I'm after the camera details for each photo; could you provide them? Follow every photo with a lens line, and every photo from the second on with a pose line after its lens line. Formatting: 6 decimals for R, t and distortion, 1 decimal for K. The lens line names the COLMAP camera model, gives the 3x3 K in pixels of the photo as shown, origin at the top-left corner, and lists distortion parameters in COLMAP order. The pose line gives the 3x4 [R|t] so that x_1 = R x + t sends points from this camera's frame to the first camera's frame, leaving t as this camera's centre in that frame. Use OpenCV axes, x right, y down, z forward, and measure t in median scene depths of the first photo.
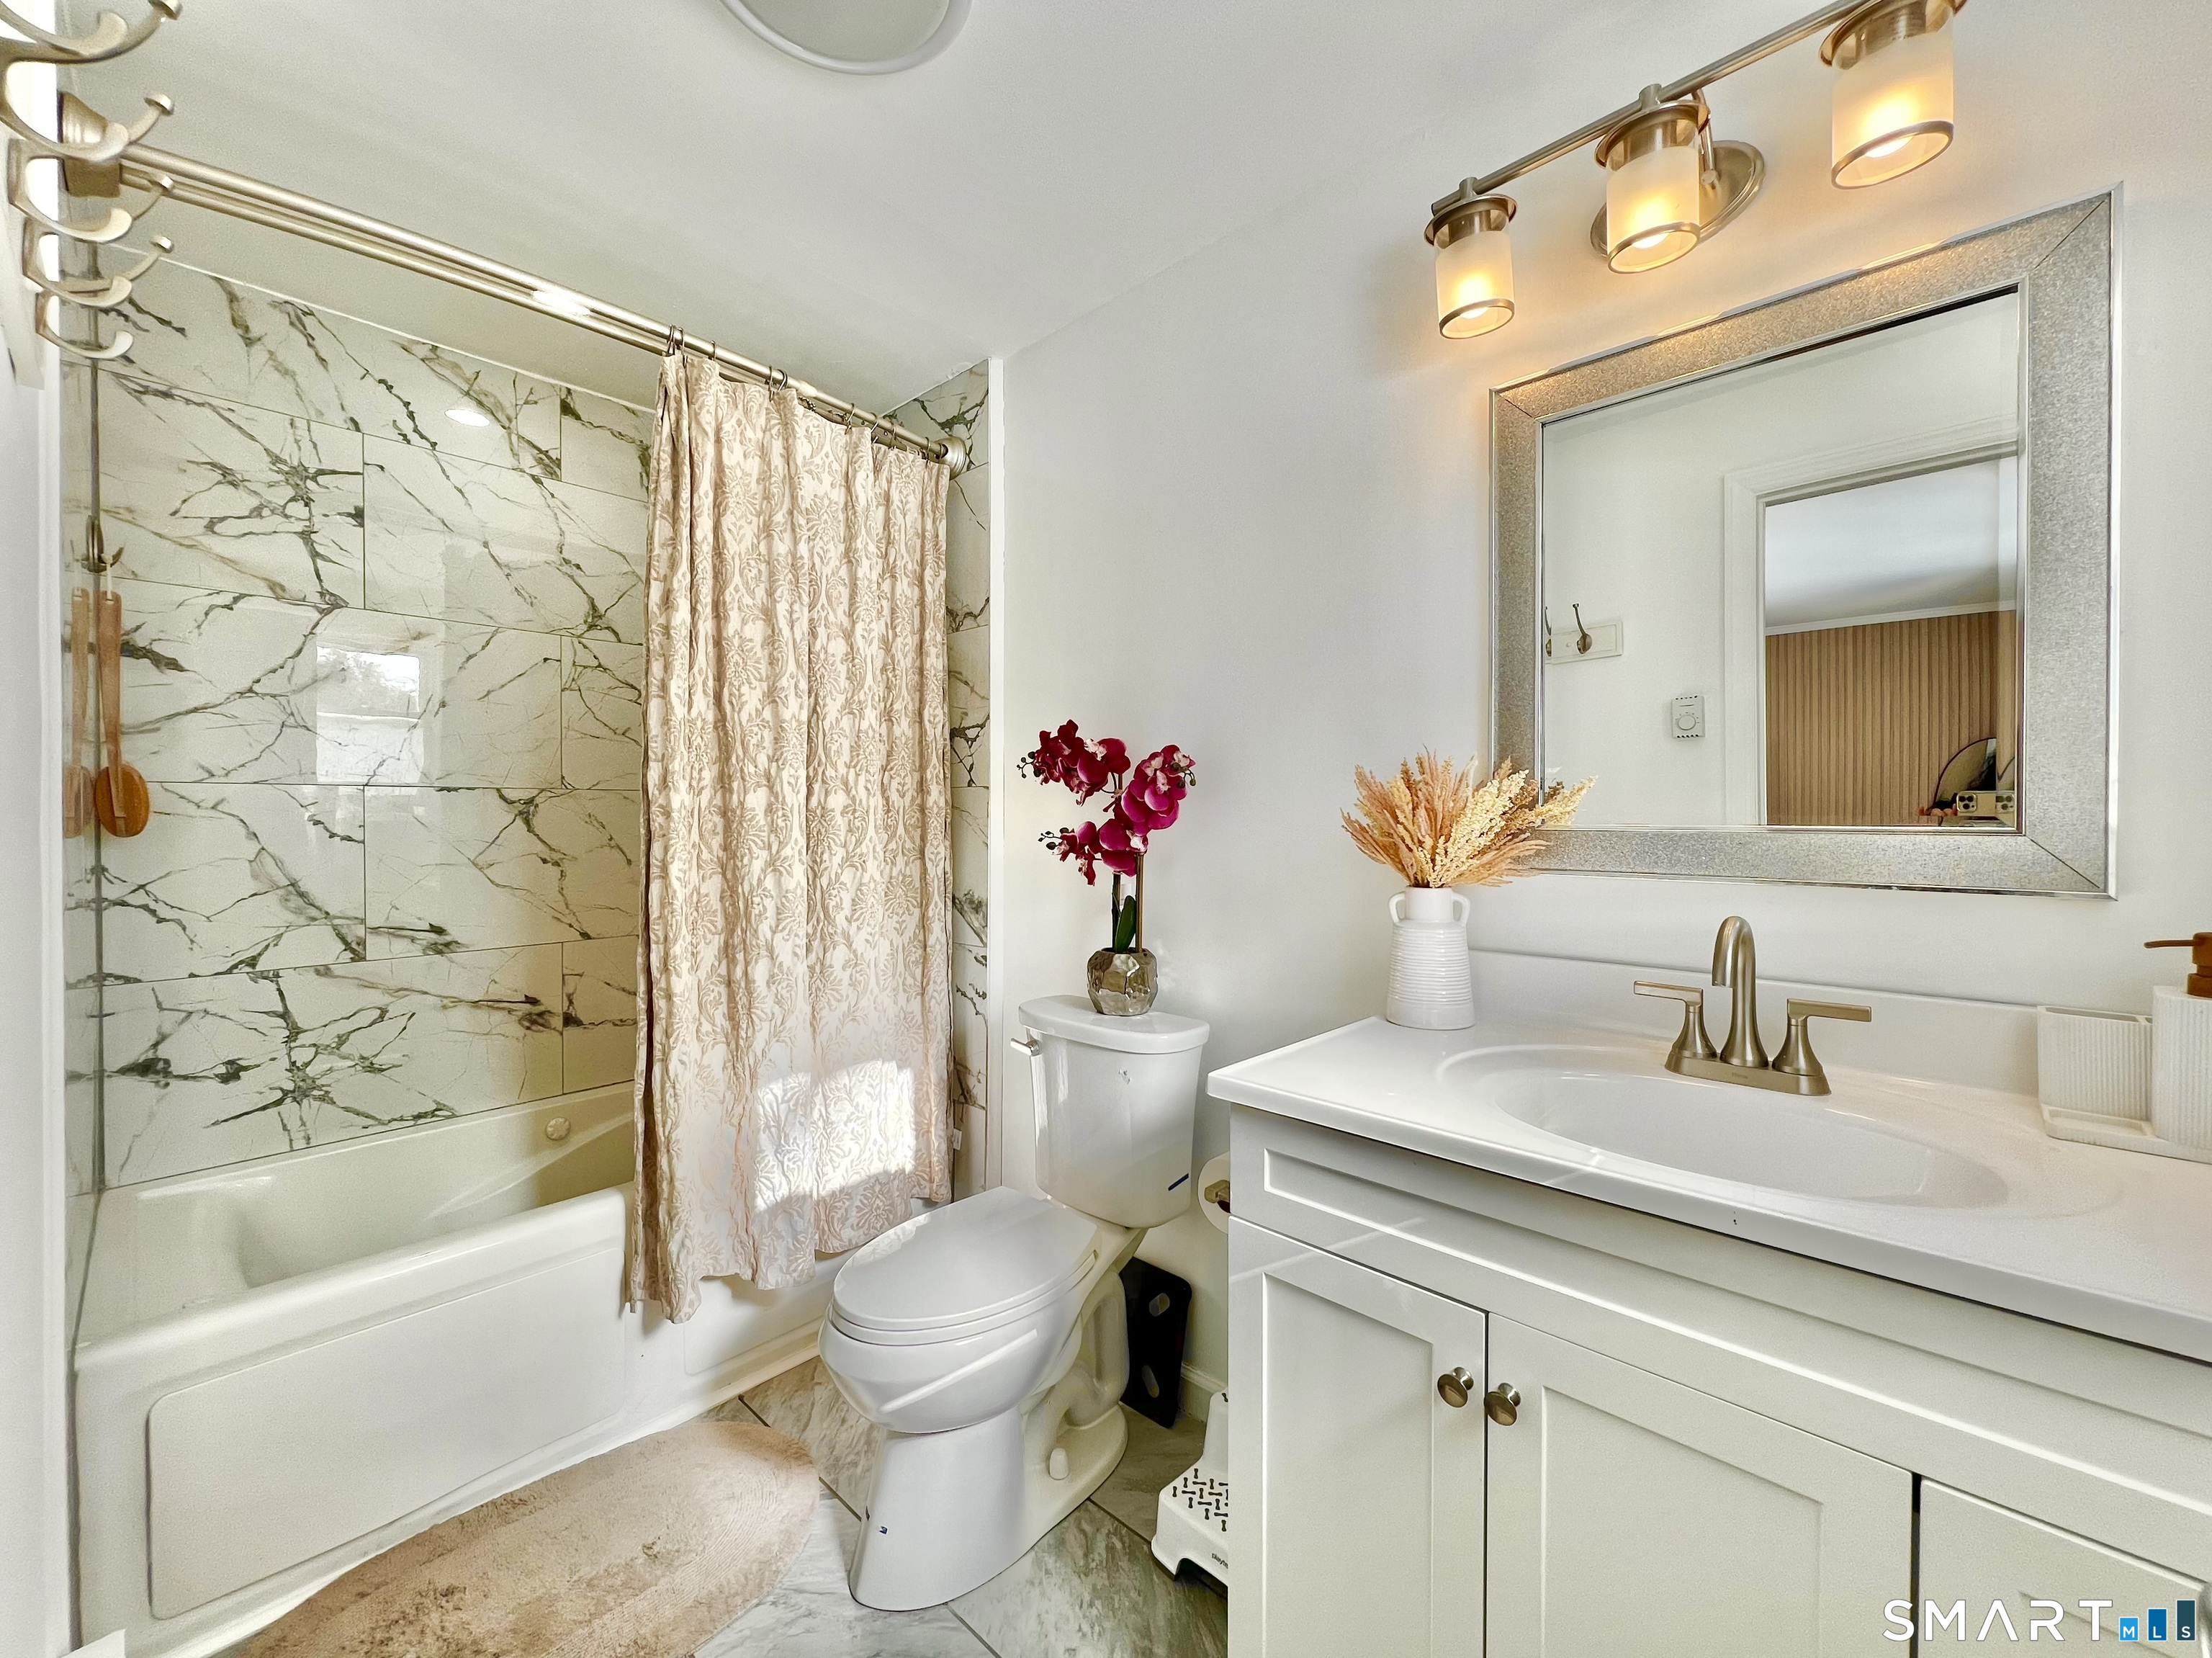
lens RADIAL K [[881.5, 0, 1109.0], [0, 881.5, 827.8], [0, 0, 1]] dist [-0.000628, 0.000458]
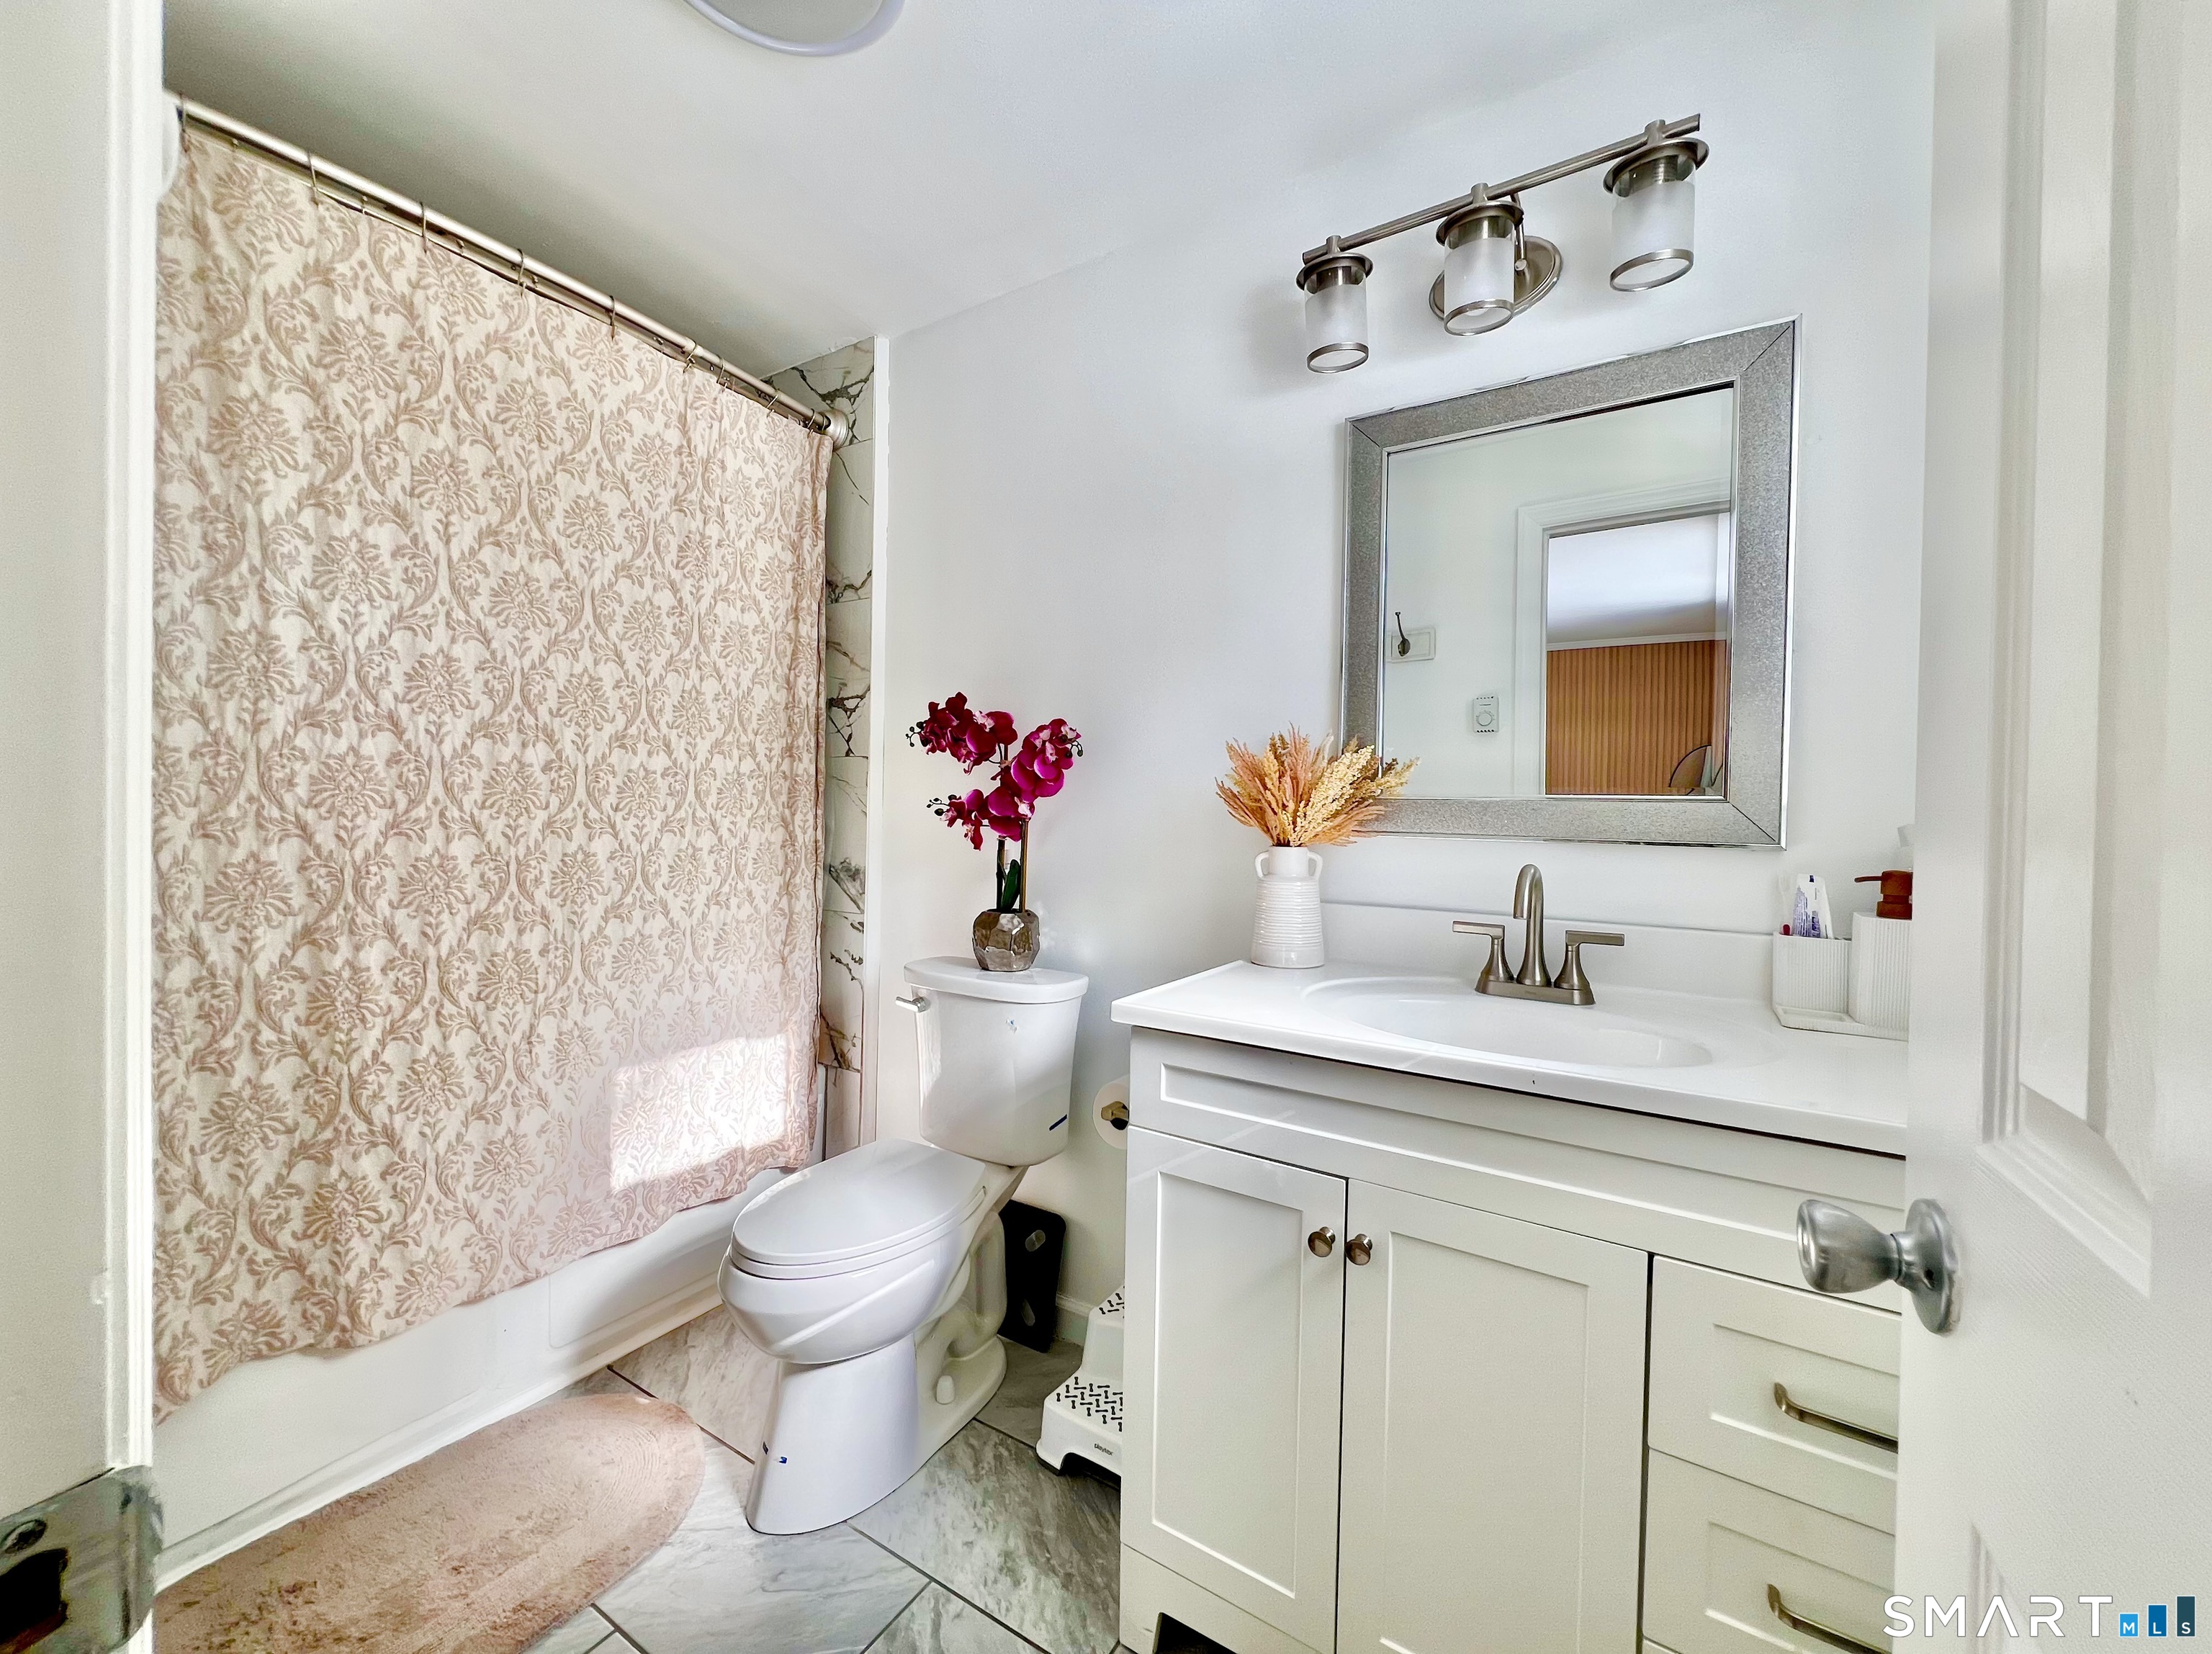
lens RADIAL K [[881.5, 0, 1106.0], [0, 881.5, 827.0], [0, 0, 1]] dist [-0.011492, 0.013371]
pose [[0.982409, 0.012480, 0.186325, -0.073247], [-0.014386, 0.999857, 0.008884, 0.029214], [-0.186188, -0.011408, 0.982448, -0.072875]]
